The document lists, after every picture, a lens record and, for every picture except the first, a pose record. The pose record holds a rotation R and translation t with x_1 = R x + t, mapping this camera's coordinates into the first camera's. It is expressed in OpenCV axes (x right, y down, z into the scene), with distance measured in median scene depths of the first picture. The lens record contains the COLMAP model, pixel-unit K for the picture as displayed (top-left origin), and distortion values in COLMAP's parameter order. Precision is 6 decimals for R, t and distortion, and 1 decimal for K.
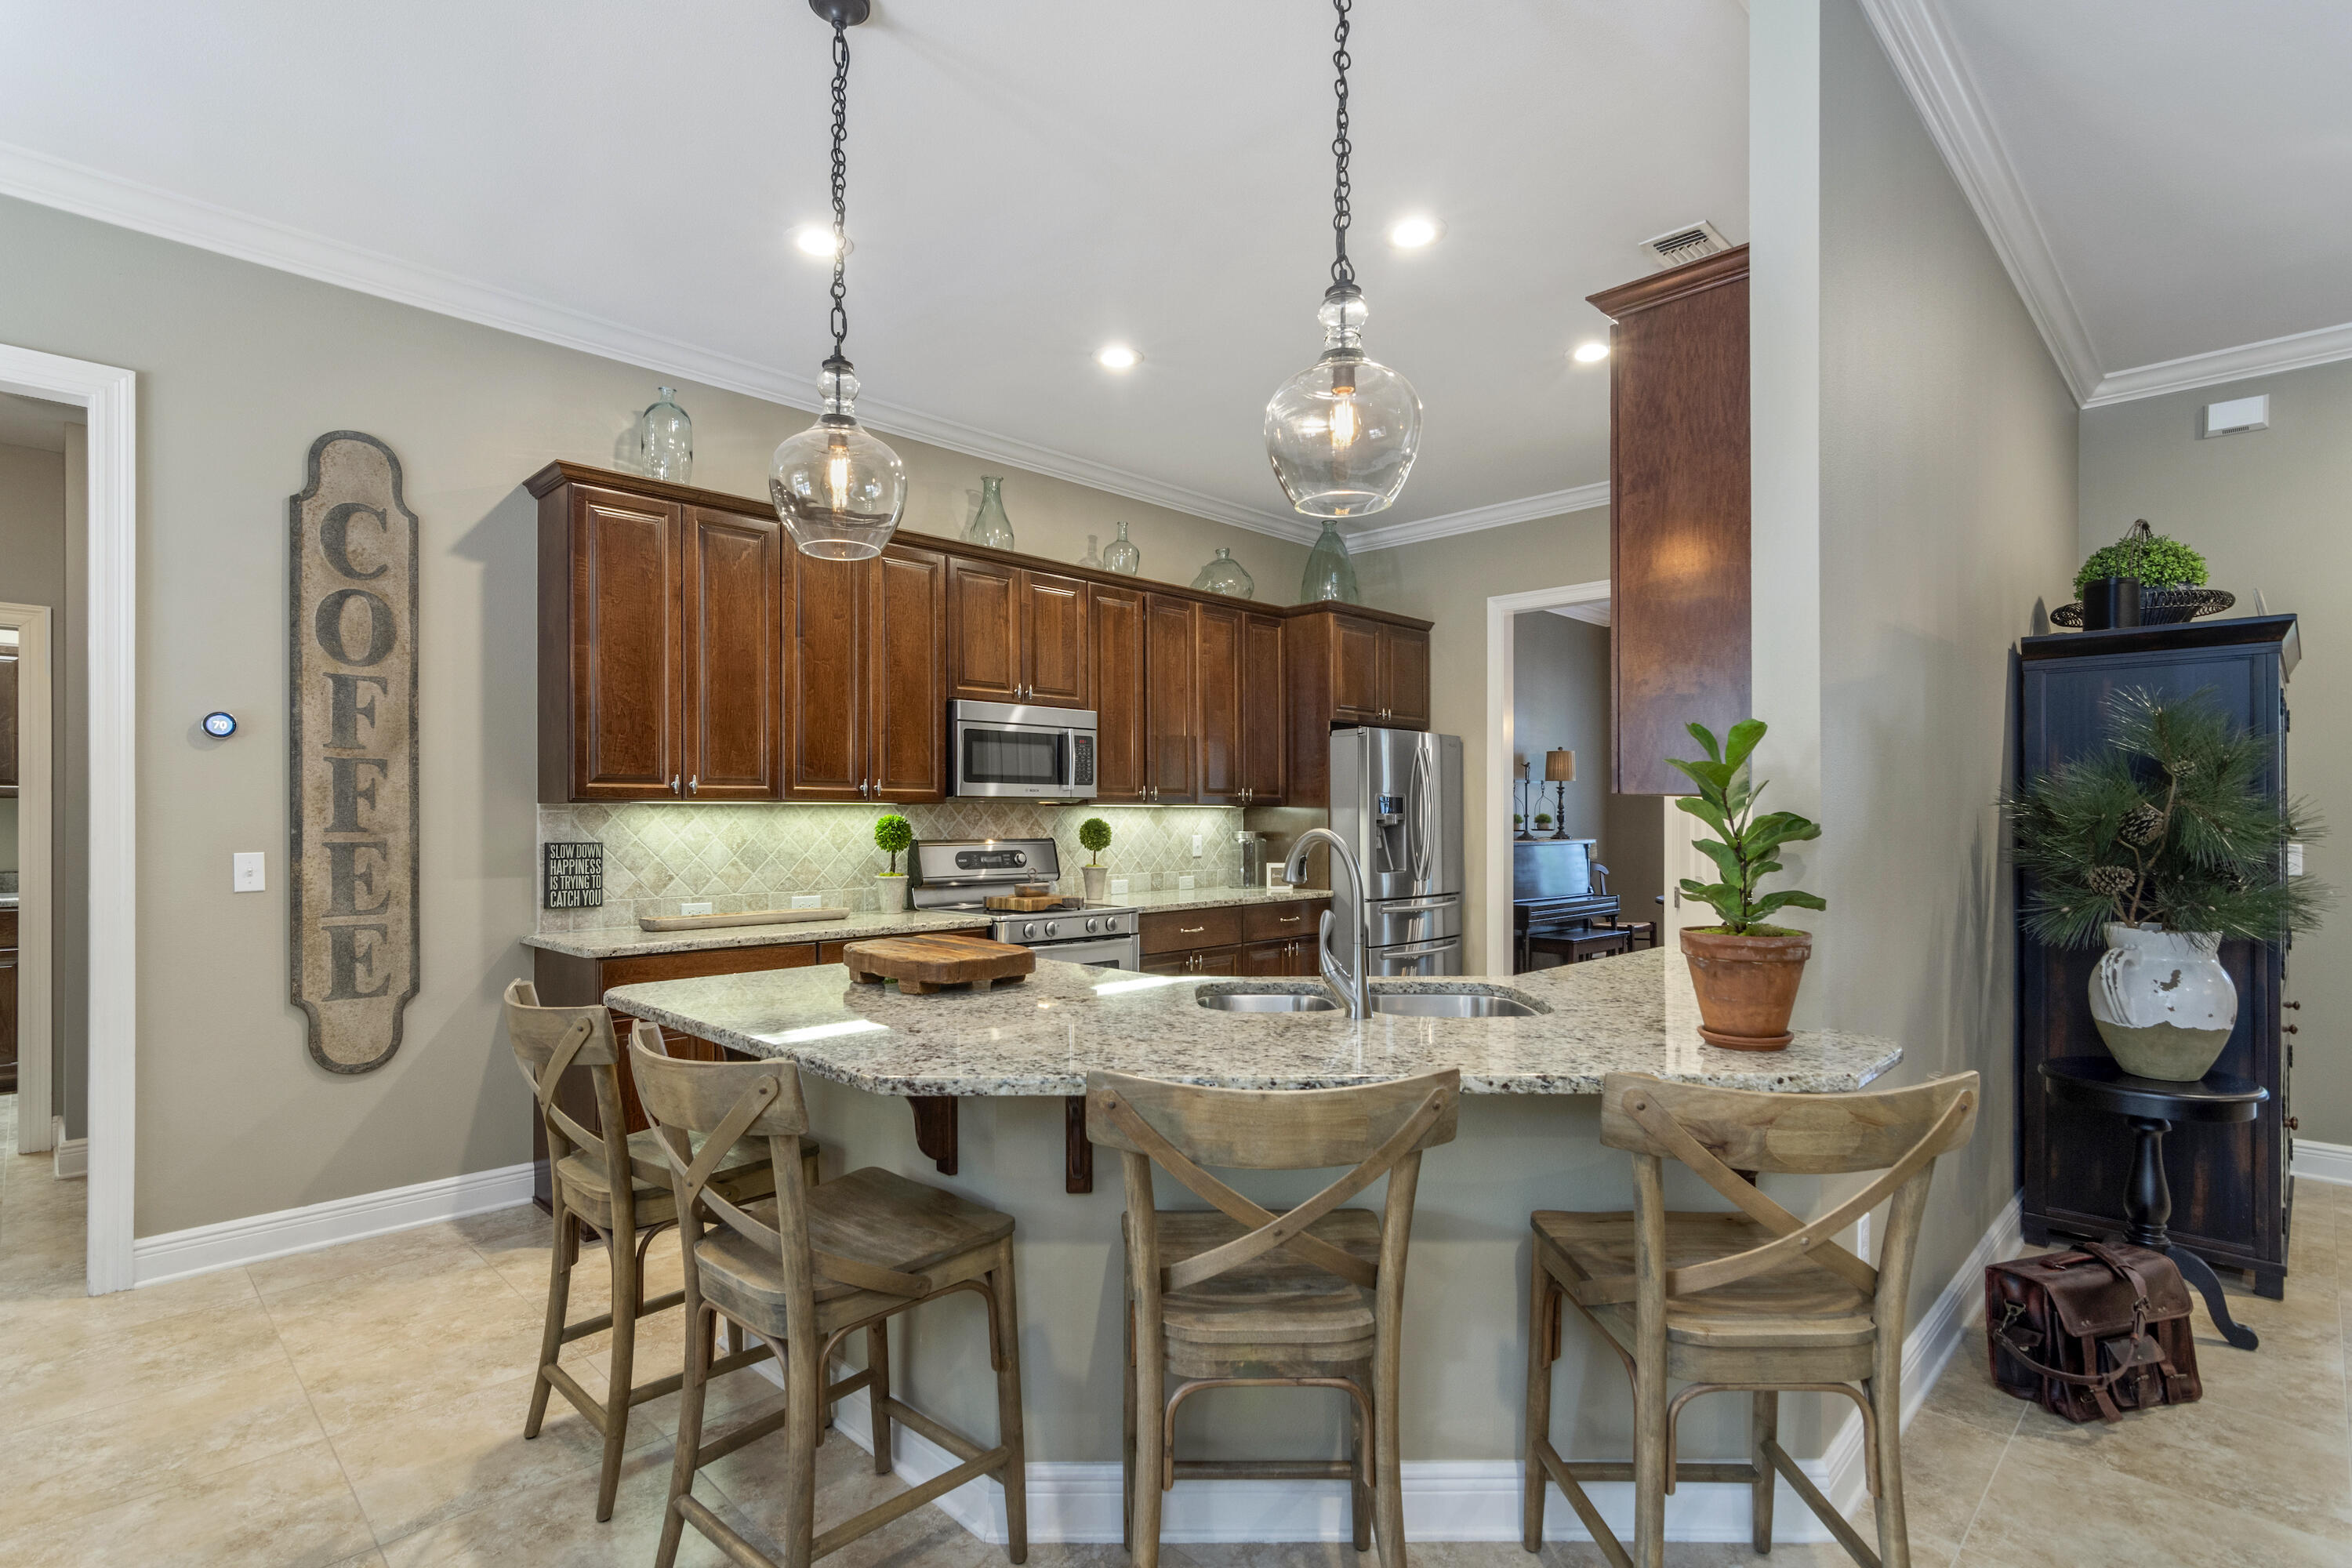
lens RADIAL K [[1133.6, 0, 1168.1], [0, 1133.6, 818.9], [0, 0, 1]] dist [-0.003066, 0.000045]
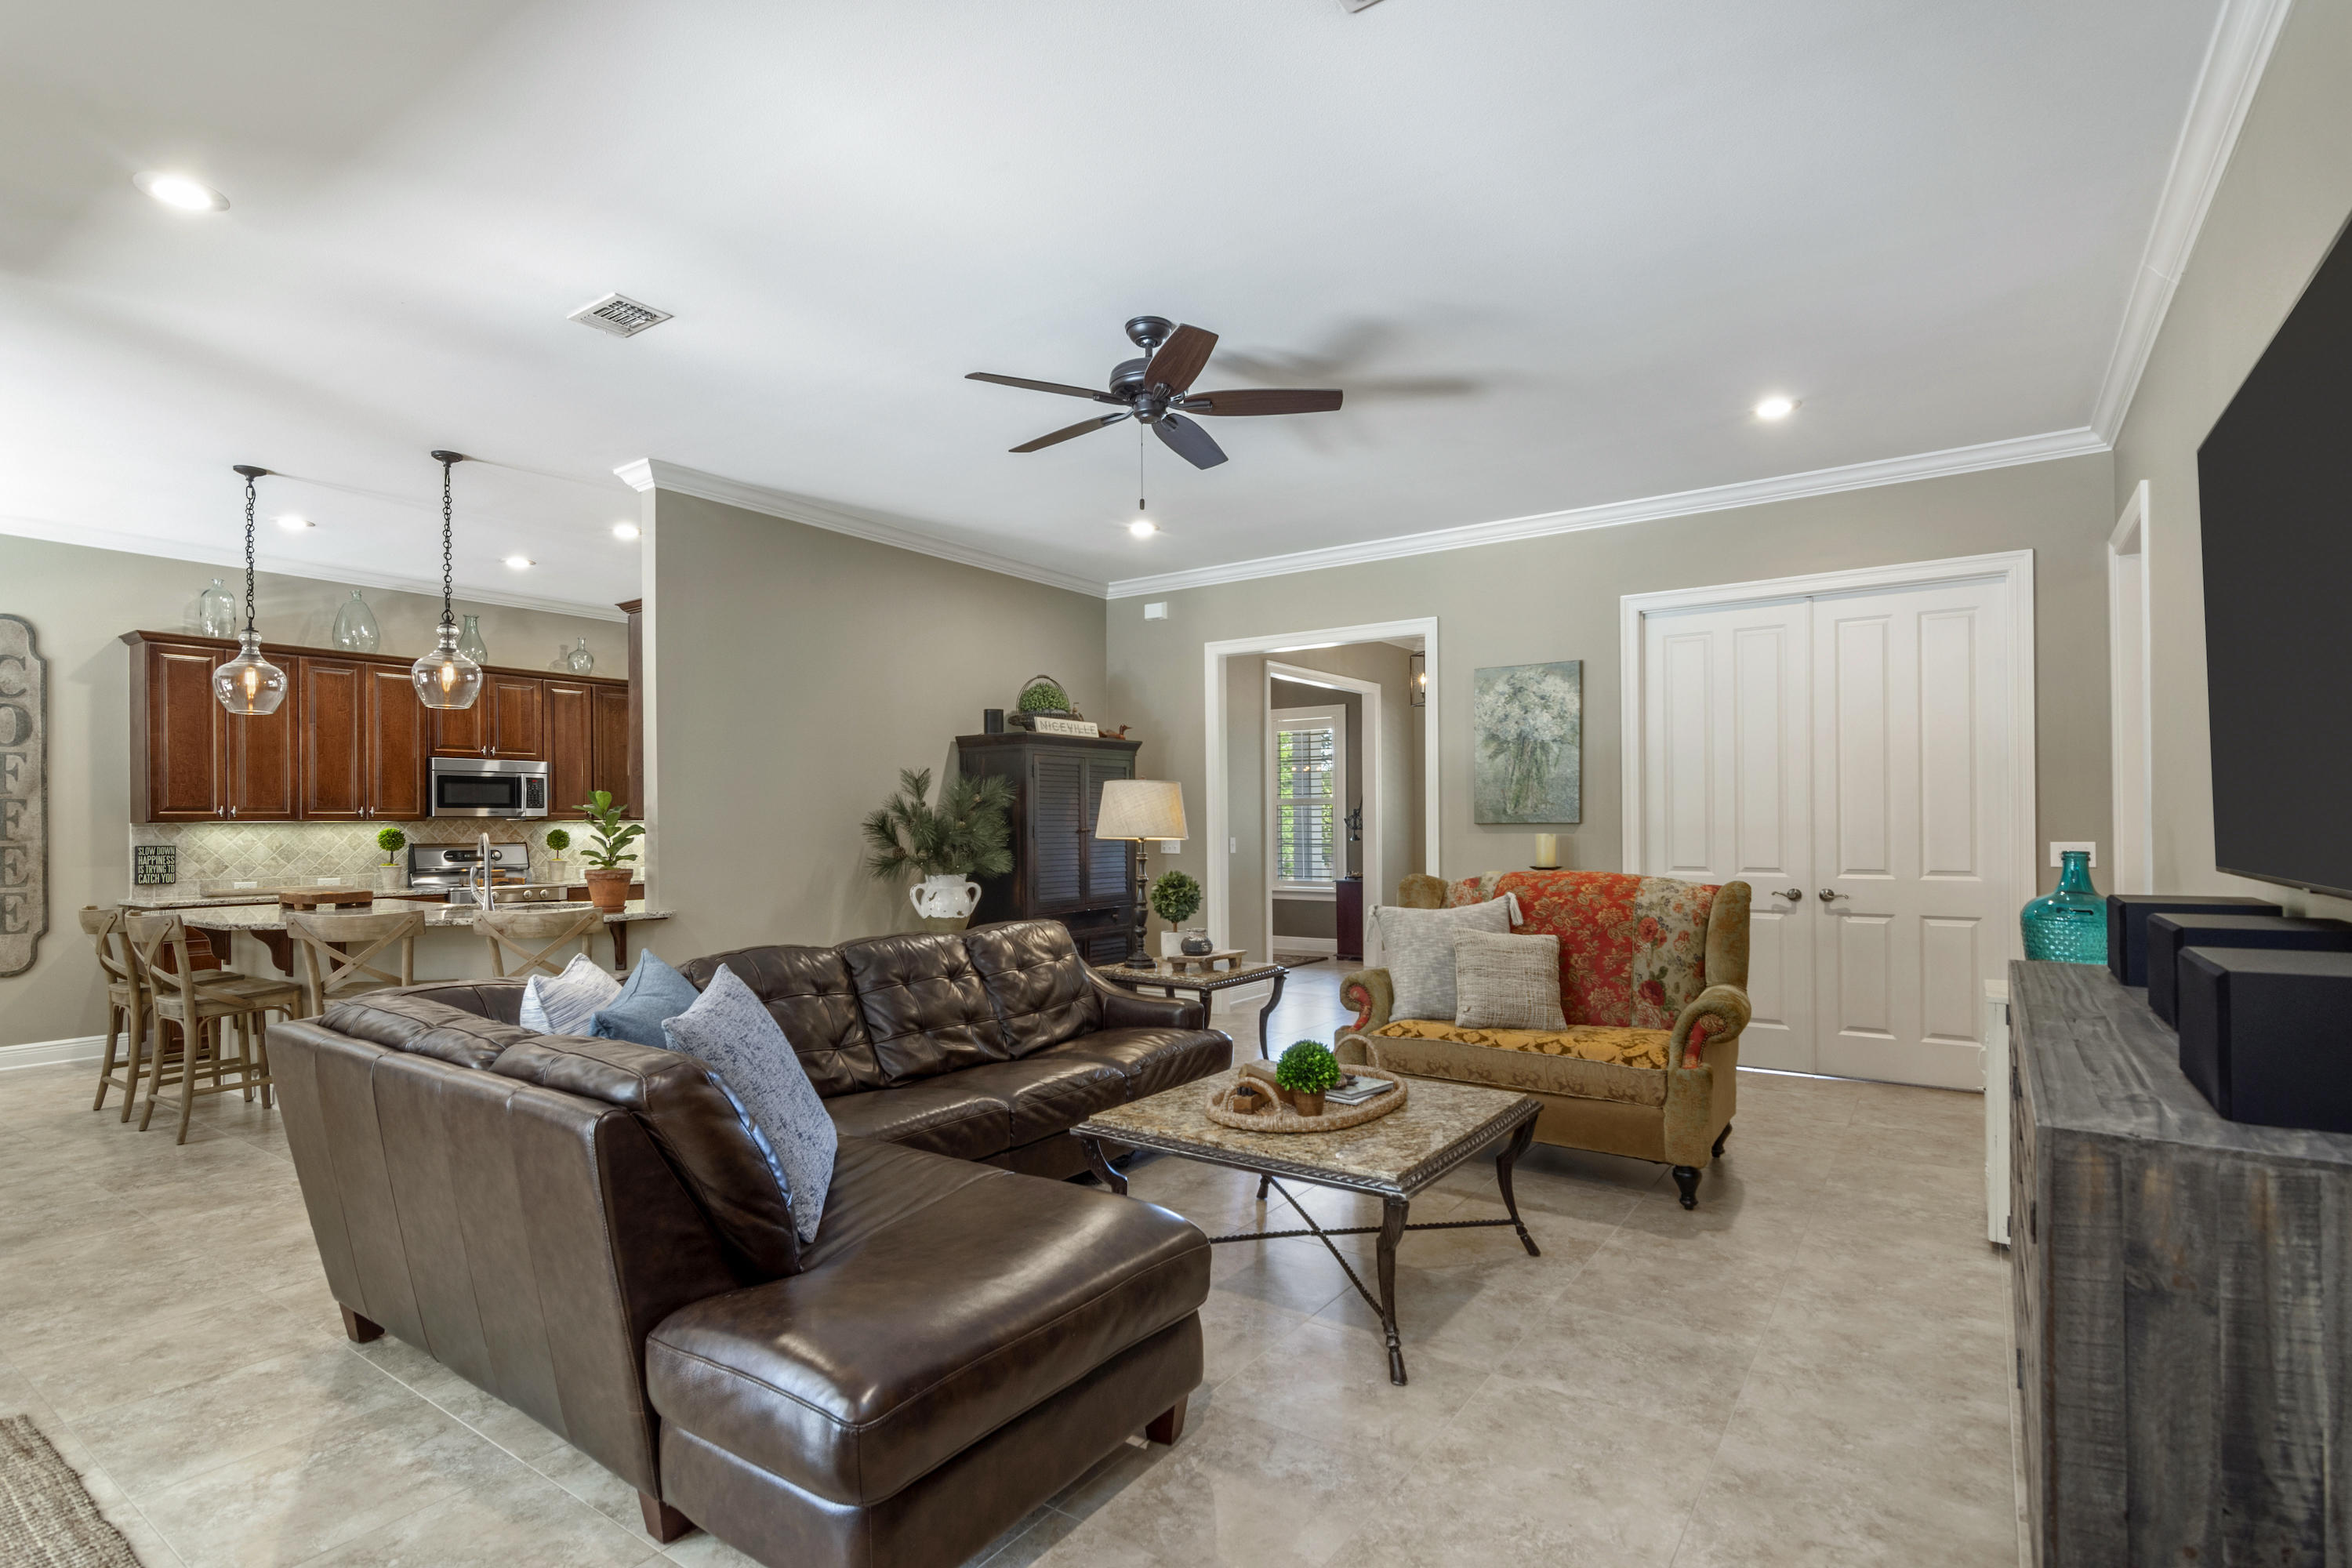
lens RADIAL K [[1124.9, 0, 1162.2], [0, 1124.9, 822.8], [0, 0, 1]] dist [-0.000445, 0.000727]
pose [[0.985350, -0.007560, 0.170376, 0.666013], [0.008539, 0.999951, -0.005012, 0.007259], [-0.170330, 0.006394, 0.985366, -0.907905]]
